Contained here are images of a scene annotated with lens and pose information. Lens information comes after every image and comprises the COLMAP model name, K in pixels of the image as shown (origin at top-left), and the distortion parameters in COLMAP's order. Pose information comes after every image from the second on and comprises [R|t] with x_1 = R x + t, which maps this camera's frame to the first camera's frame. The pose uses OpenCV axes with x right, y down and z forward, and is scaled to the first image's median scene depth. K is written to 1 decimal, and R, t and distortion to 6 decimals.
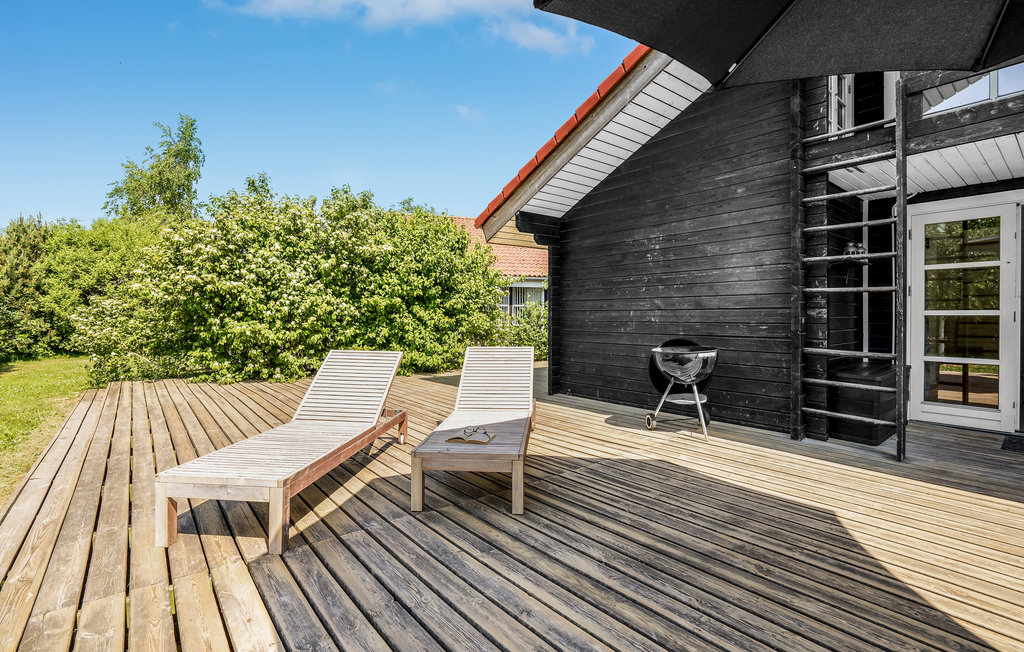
lens RADIAL K [[461.1, 0, 486.6], [0, 461.1, 318.9], [0, 0, 1]] dist [-0.001287, 0.000125]
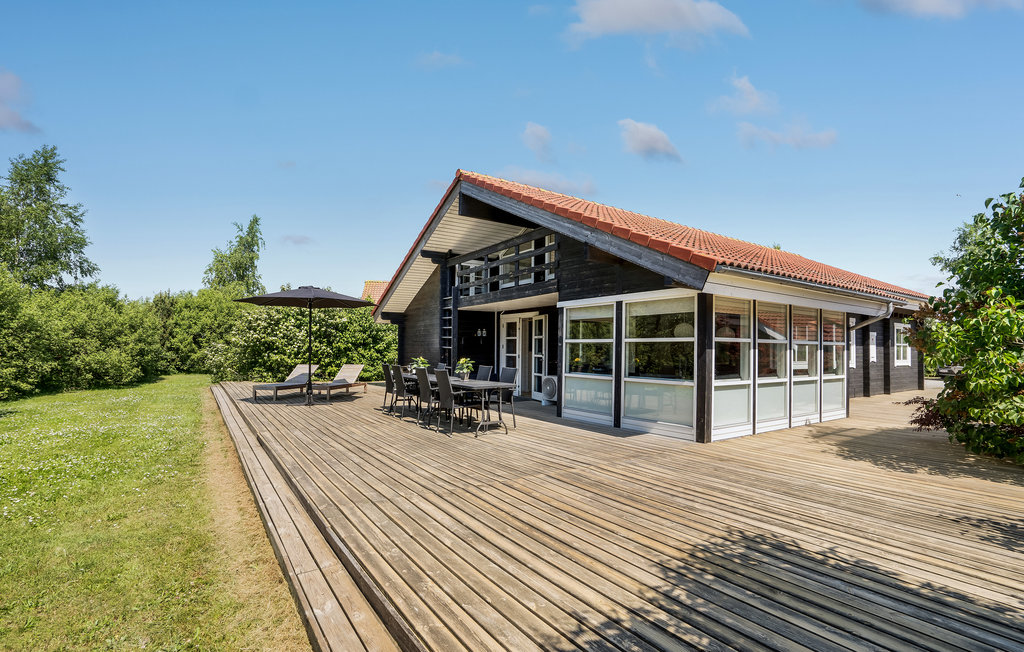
lens RADIAL K [[461.6, 0, 496.2], [0, 461.6, 344.9], [0, 0, 1]] dist [-0.020614, 0.020029]
pose [[0.996975, 0.007684, -0.077340, 0.630218], [-0.008887, 0.999845, -0.015223, -0.016237], [0.077211, 0.015865, 0.996889, -1.024660]]
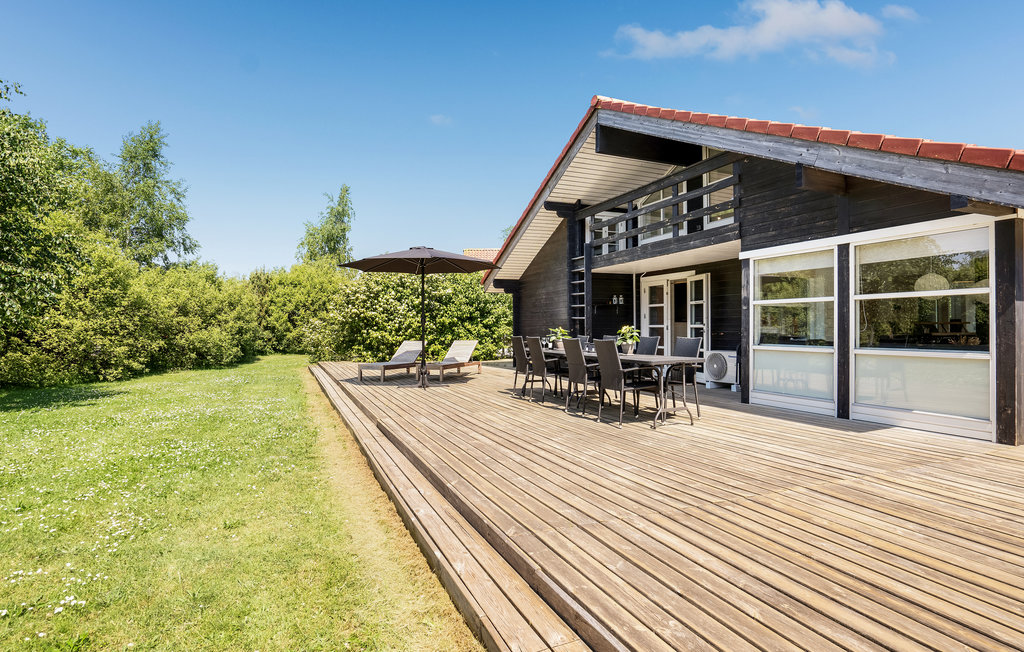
lens RADIAL K [[514.3, 0, 512.0], [0, 514.3, 326.0], [0, 0, 1]] dist [-0.039147, 0.037658]
pose [[0.971602, -0.005929, -0.236545, 0.505338], [0.003679, 0.999944, -0.009952, 0.005319], [0.236591, 0.008799, 0.971570, -0.912593]]
